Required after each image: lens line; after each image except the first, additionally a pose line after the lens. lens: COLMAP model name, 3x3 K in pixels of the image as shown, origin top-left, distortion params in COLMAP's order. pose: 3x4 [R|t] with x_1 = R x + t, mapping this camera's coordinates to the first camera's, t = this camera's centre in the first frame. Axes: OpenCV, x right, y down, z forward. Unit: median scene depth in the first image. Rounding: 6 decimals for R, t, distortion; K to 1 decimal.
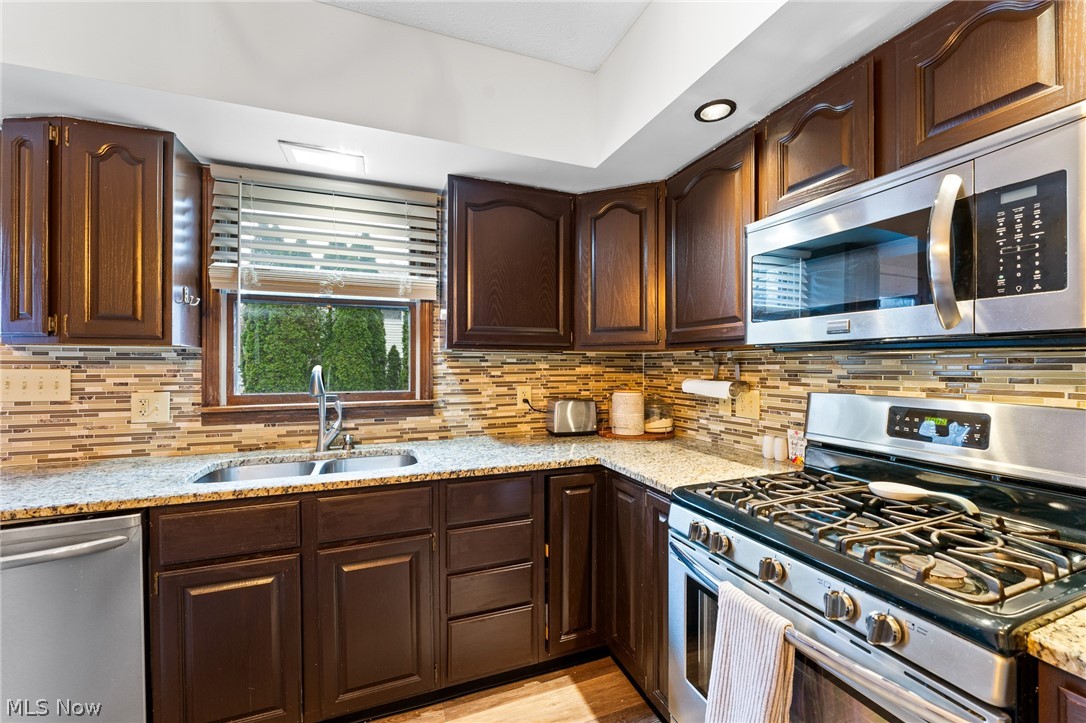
lens RADIAL K [[437.9, 0, 547.7], [0, 437.9, 361.3], [0, 0, 1]] dist [-0.008671, 0.001020]
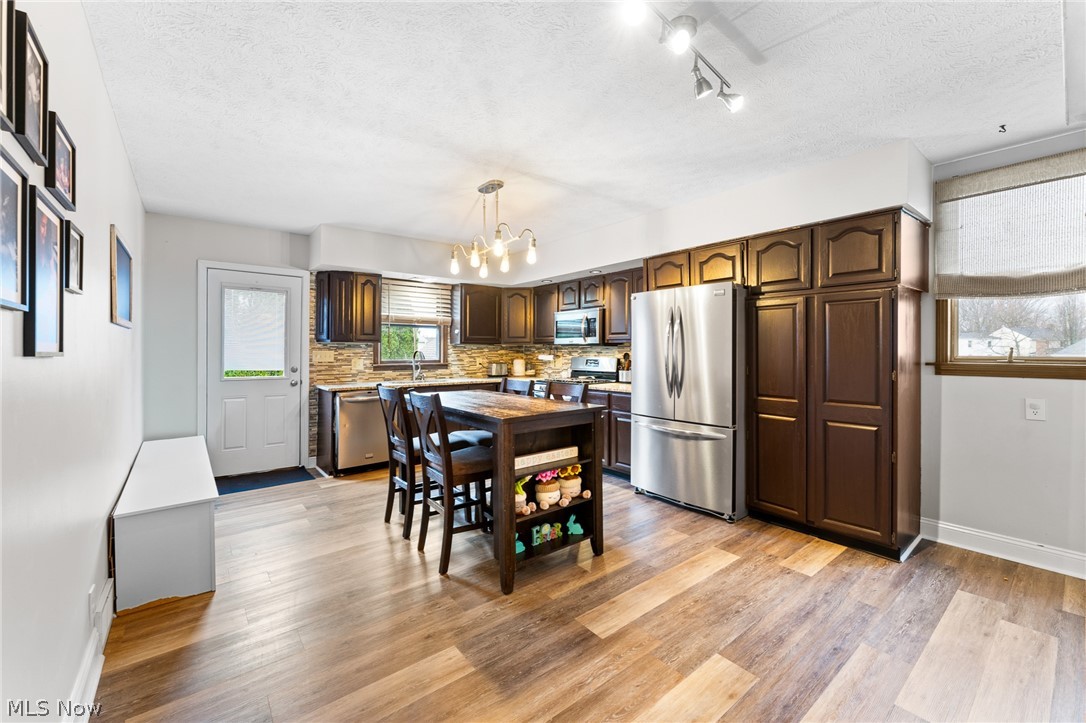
lens RADIAL K [[437.9, 0, 546.3], [0, 437.9, 350.3], [0, 0, 1]] dist [-0.008671, 0.001020]
pose [[0.954389, 0.001212, 0.298564, -0.575007], [-0.002197, 0.999993, 0.002964, 0.003398], [-0.298558, -0.003484, 0.954385, -2.012375]]
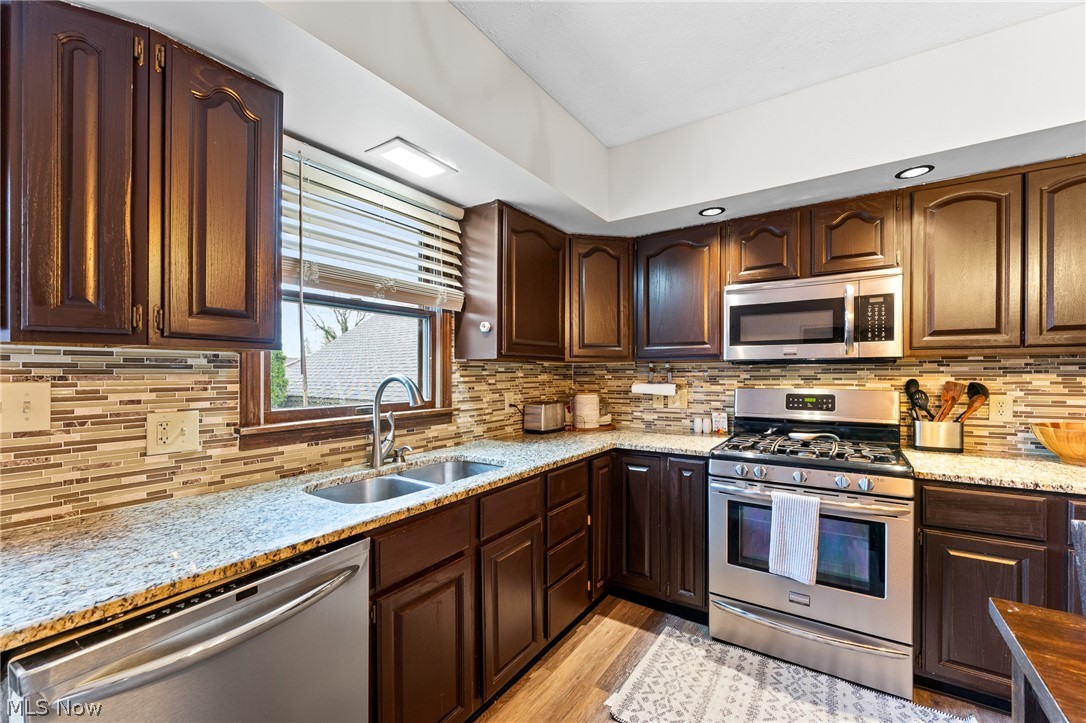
lens RADIAL K [[437.9, 0, 551.1], [0, 437.9, 374.2], [0, 0, 1]] dist [-0.008671, 0.001020]
pose [[0.821095, -0.005304, 0.570766, -0.786011], [0.001411, 0.999973, 0.007263, 0.002401], [-0.570789, -0.005158, 0.821080, 0.023156]]
